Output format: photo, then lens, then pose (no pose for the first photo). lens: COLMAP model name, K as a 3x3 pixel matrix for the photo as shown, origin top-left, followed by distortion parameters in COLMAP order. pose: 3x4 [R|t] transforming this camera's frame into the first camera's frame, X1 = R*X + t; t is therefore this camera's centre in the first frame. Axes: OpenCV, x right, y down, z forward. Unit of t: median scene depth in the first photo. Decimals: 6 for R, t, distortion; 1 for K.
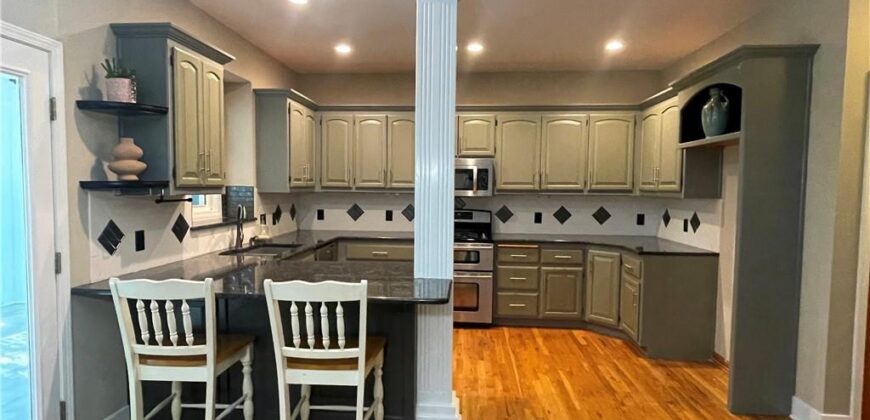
lens RADIAL K [[445.2, 0, 435.0], [0, 445.2, 210.0], [0, 0, 1]] dist [-0.000451, -0.000562]
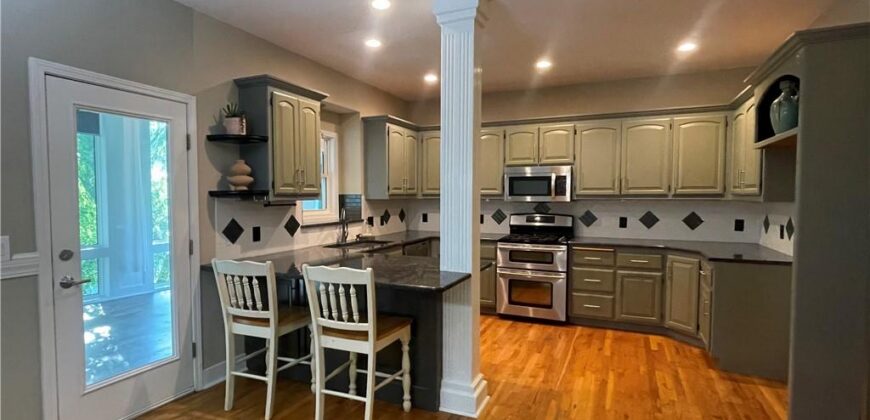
lens RADIAL K [[396.3, 0, 435.0], [0, 396.3, 210.0], [0, 0, 1]] dist [-0.000462, -0.000278]
pose [[0.950776, 0.001252, -0.309877, 0.158209], [-0.005509, 0.999902, -0.012864, 0.004645], [0.309830, 0.013938, 0.950690, 0.005017]]
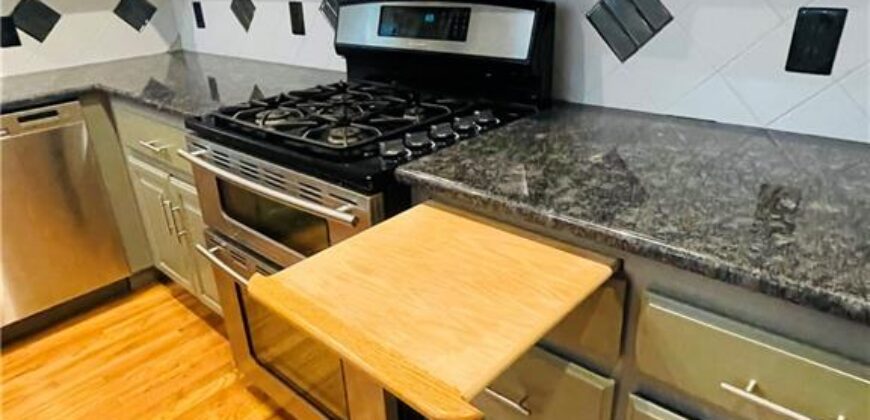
lens RADIAL K [[555.8, 0, 434.6], [0, 555.8, 193.9], [0, 0, 1]] dist [0.026795, 0.000018]
pose [[0.770420, 0.201462, -0.604869, 0.397958], [0.016279, 0.942233, 0.334562, -0.002587], [0.637329, -0.267600, 0.722635, 1.128784]]
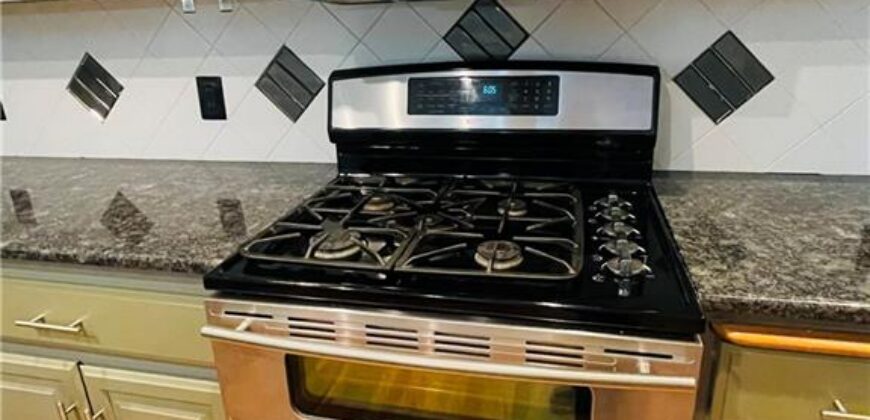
lens RADIAL K [[509.9, 0, 435.0], [0, 509.9, 210.0], [0, 0, 1]] dist [0.033300, 0.000224]
pose [[0.983703, 0.017445, -0.178952, 0.108351], [0.035307, 0.957162, 0.287393, -0.008786], [0.176300, -0.289028, 0.940947, 1.138511]]
